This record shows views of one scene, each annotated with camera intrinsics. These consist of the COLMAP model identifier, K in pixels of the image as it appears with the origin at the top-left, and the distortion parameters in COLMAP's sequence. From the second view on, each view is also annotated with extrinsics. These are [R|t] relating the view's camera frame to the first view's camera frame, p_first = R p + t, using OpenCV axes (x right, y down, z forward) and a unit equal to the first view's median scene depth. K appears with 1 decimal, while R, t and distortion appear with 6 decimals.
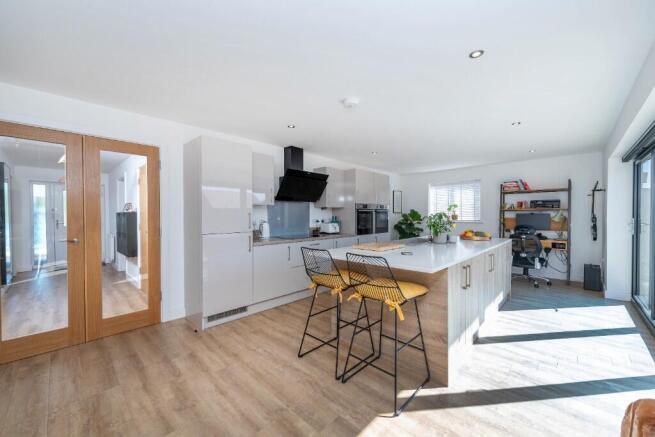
lens RADIAL K [[255.2, 0, 327.8], [0, 255.2, 217.6], [0, 0, 1]] dist [0.002537, -0.000176]
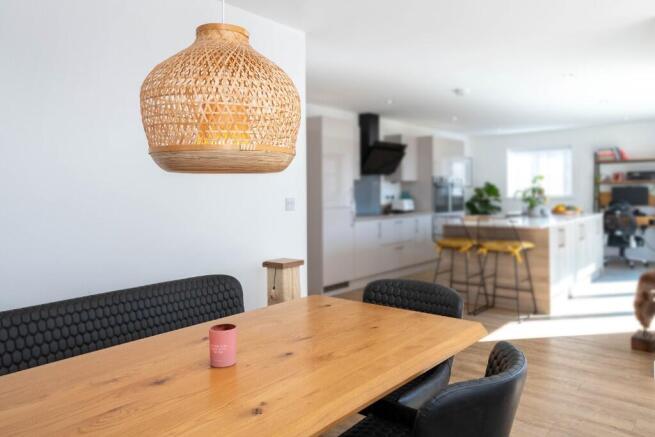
lens RADIAL K [[484.7, 0, 328.4], [0, 484.7, 188.2], [0, 0, 1]] dist [-0.012331, -0.004024]
pose [[0.997428, -0.005923, 0.071428, -0.359142], [0.006859, 0.999894, -0.012873, 0.003736], [-0.071345, 0.013330, 0.997363, -0.601069]]
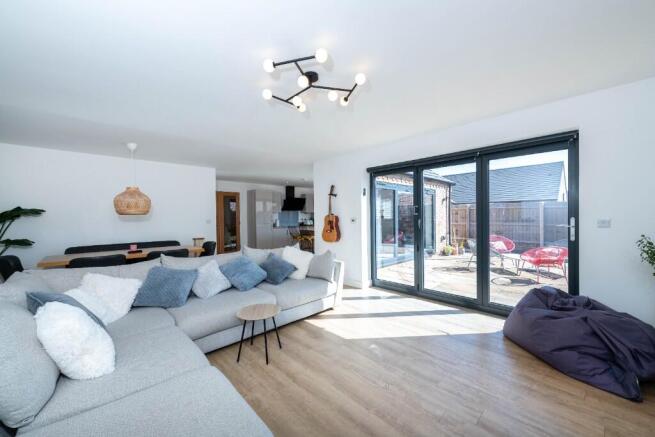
lens RADIAL K [[255.2, 0, 327.1], [0, 255.2, 218.2], [0, 0, 1]] dist [0.002537, -0.000176]
pose [[0.998606, -0.007122, -0.052299, 0.274139], [0.007227, 0.999972, 0.001813, 0.002483], [0.052285, -0.002188, 0.998630, -1.092394]]
